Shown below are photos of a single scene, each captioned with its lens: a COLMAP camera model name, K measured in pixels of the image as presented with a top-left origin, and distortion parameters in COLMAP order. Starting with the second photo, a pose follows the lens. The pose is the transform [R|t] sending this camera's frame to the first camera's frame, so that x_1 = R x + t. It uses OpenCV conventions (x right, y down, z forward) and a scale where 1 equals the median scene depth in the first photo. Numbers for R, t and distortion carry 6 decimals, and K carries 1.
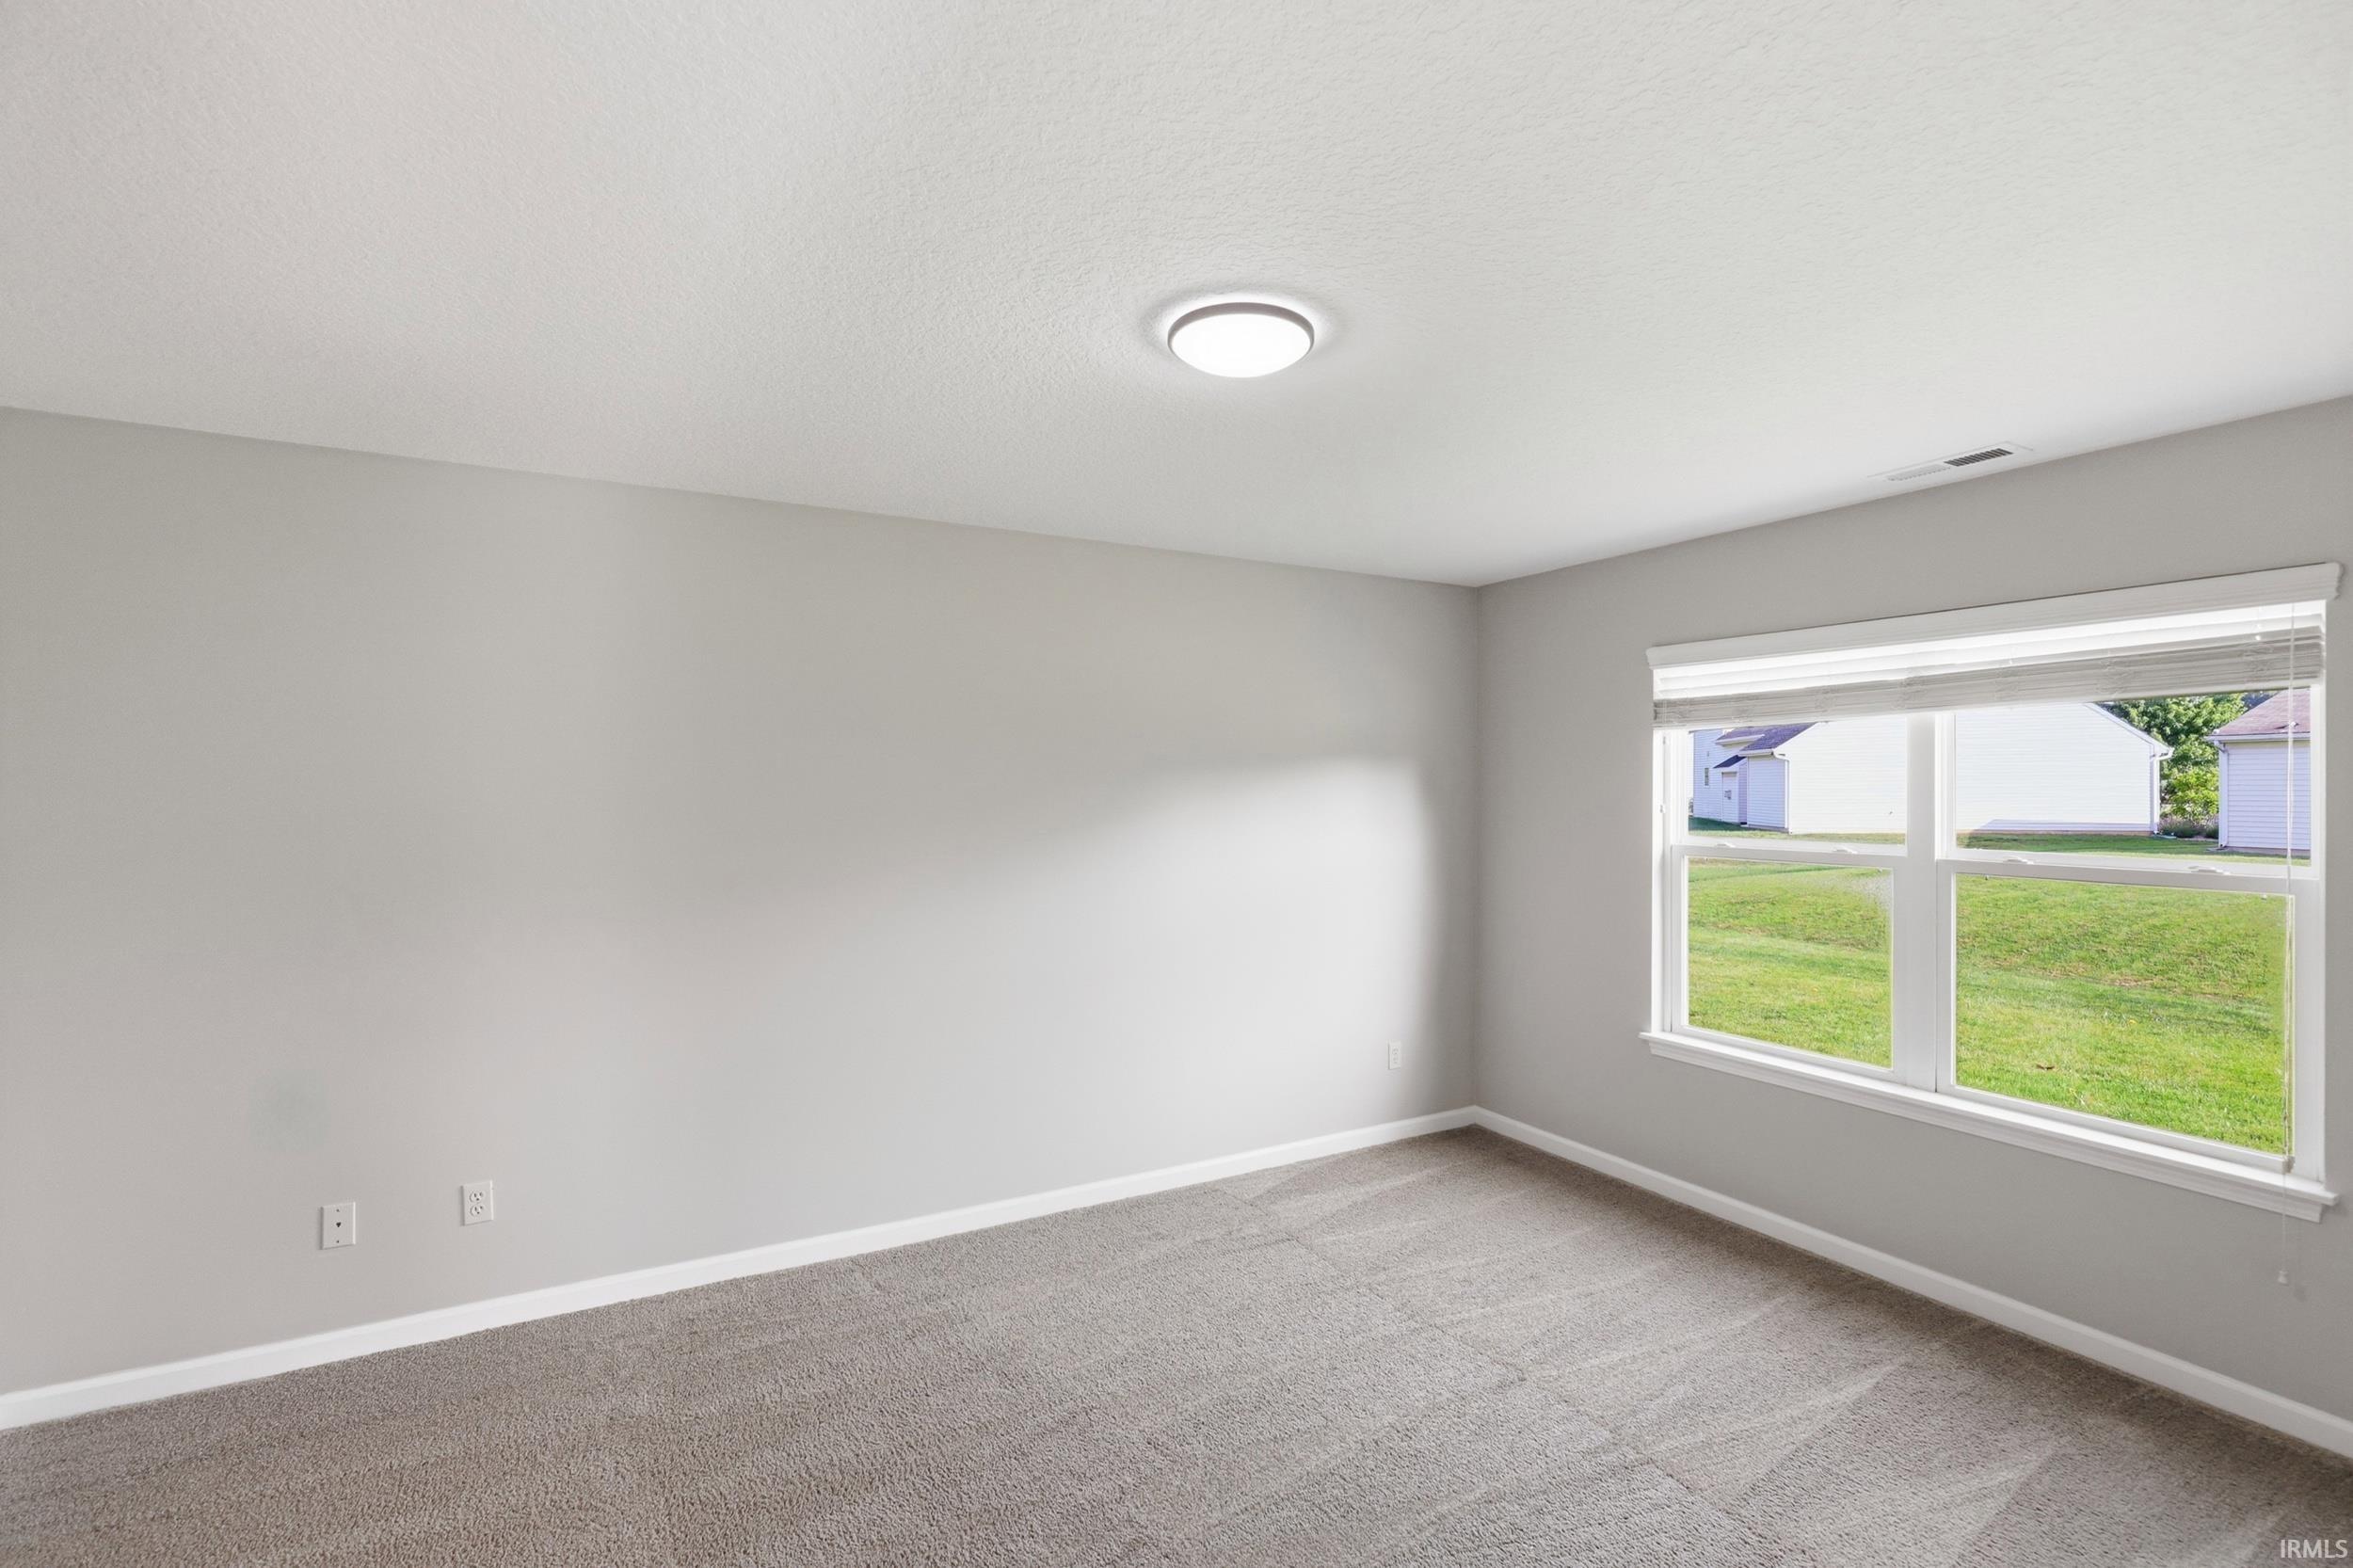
lens RADIAL K [[1078.0, 0, 1183.8], [0, 1078.0, 788.2], [0, 0, 1]] dist [-0.000192, 0.000607]
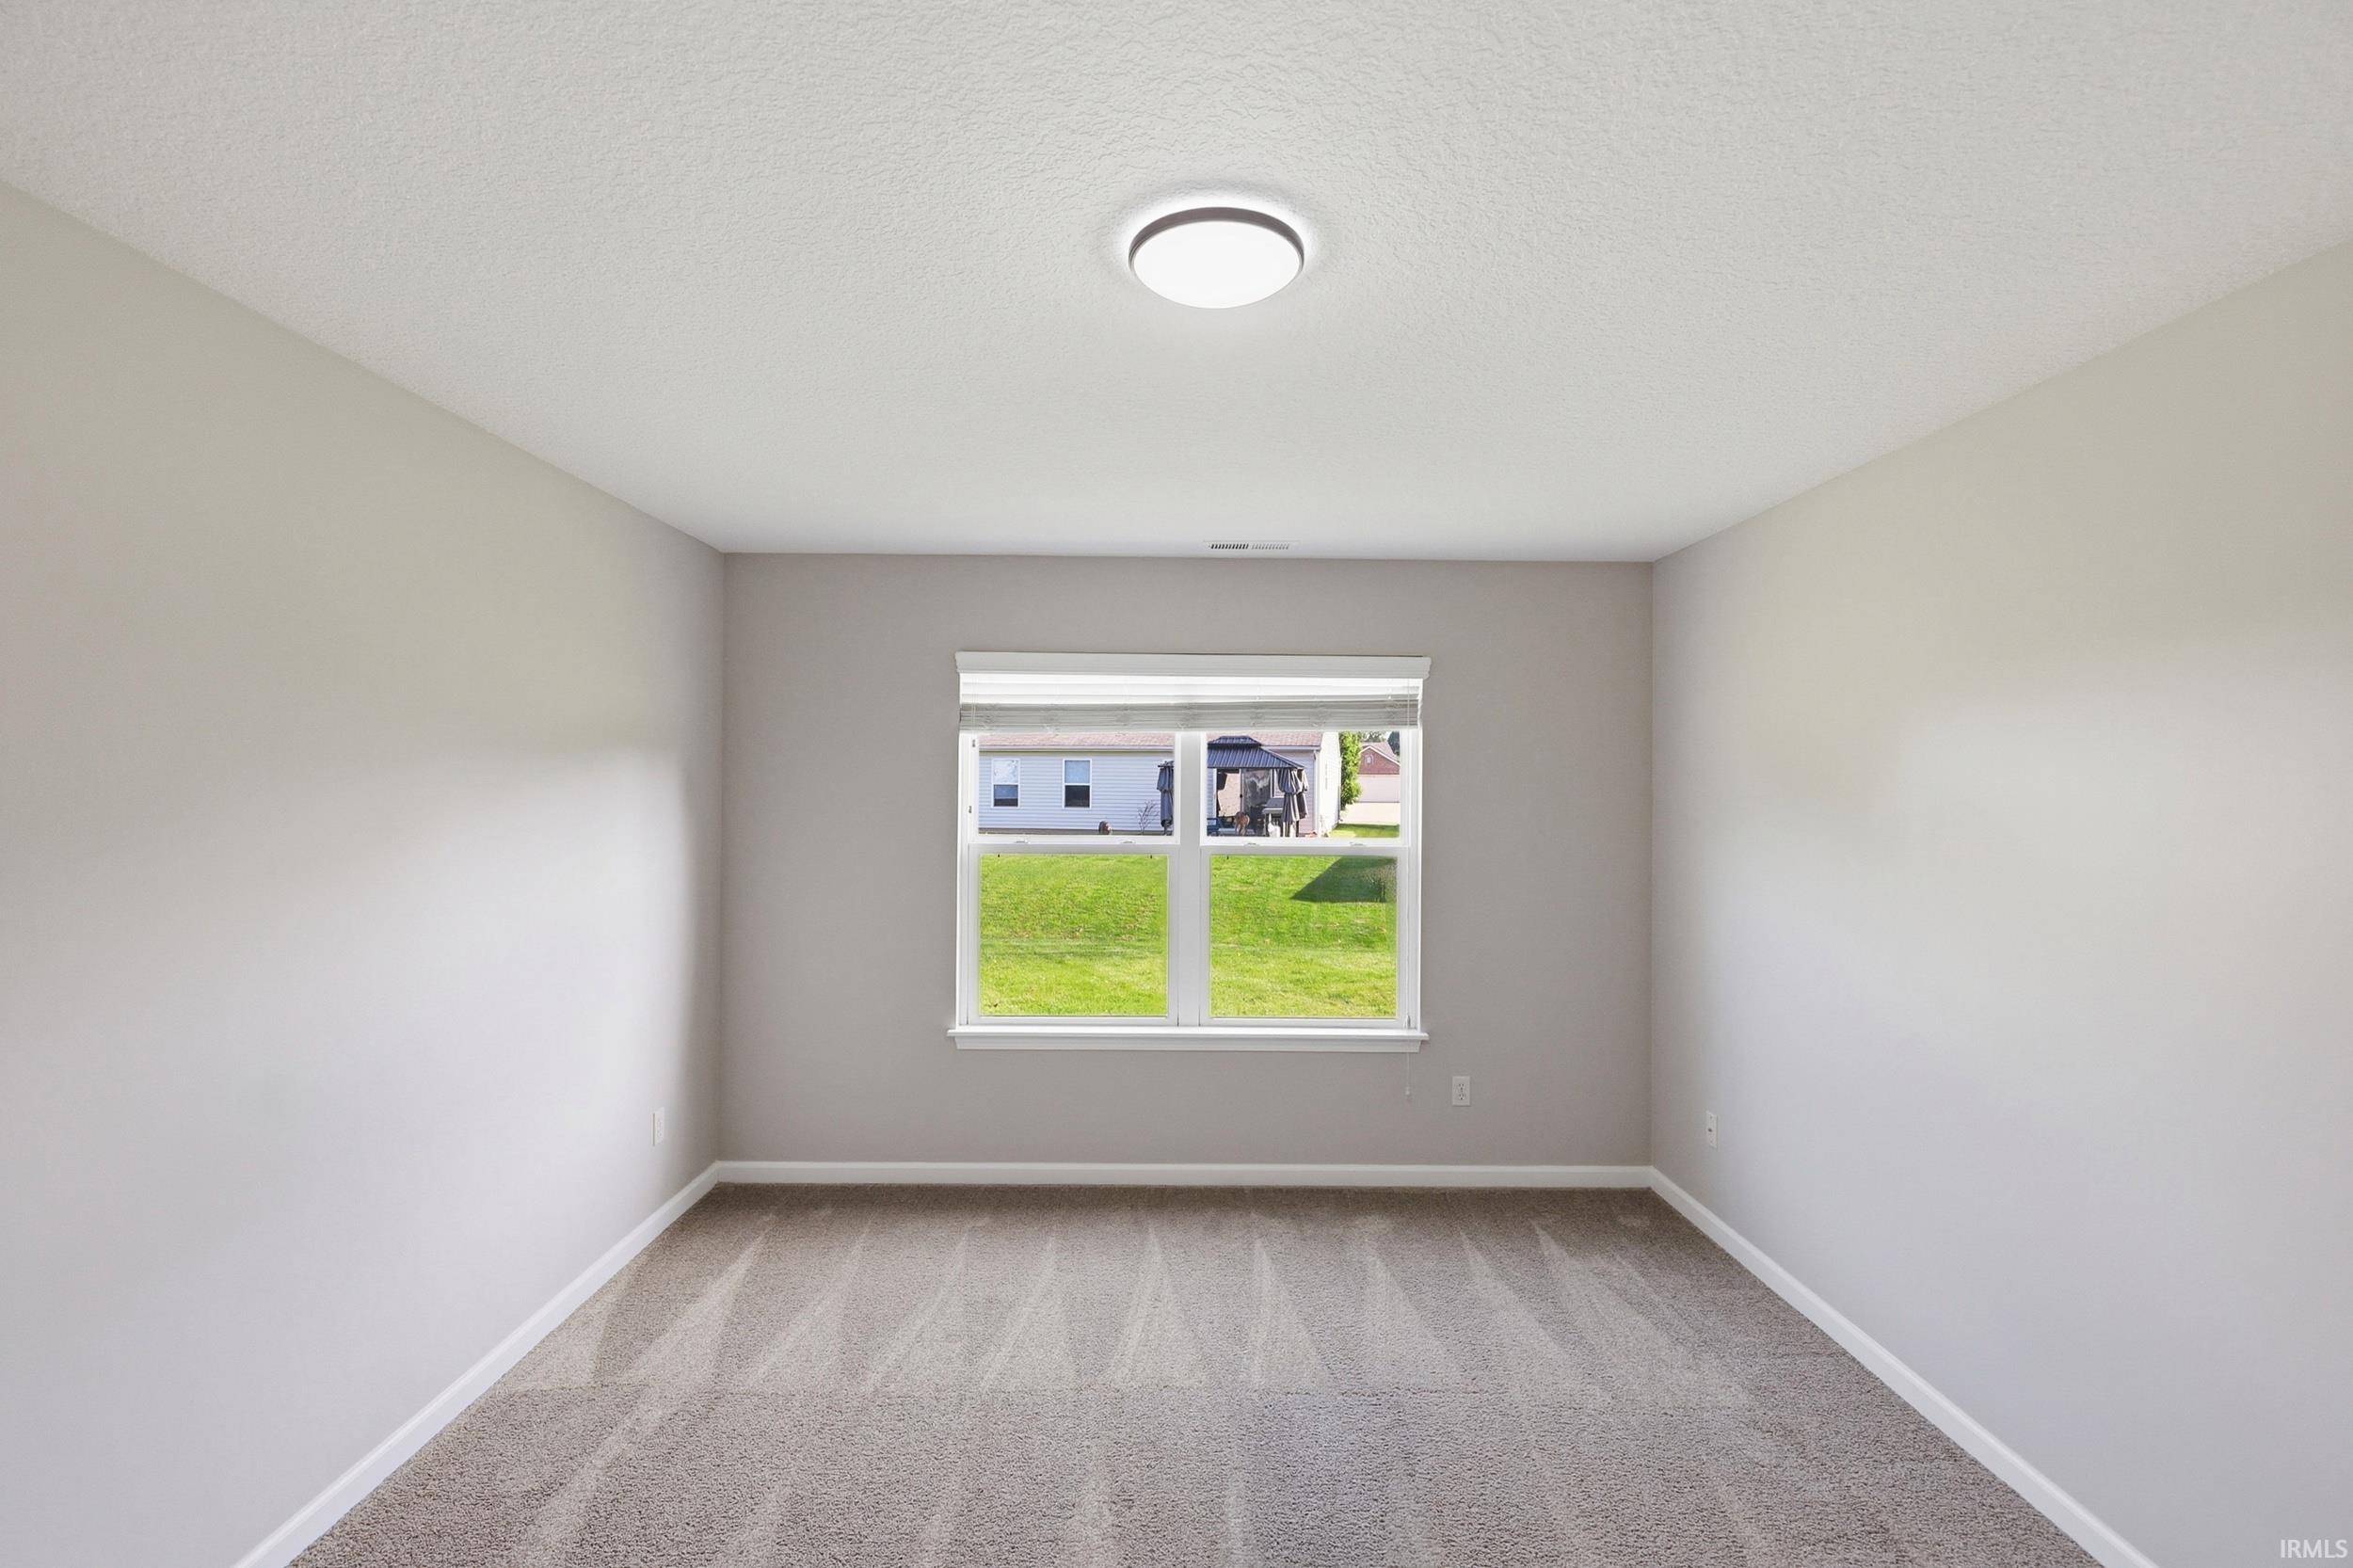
lens RADIAL K [[1082.3, 0, 1183.6], [0, 1082.3, 780.2], [0, 0, 1]] dist [0.001415, -0.000284]
pose [[0.478559, 0.002976, 0.878051, -0.392736], [-0.006262, 0.999980, 0.000024, -0.010671], [-0.878033, -0.005510, 0.478568, 0.346446]]
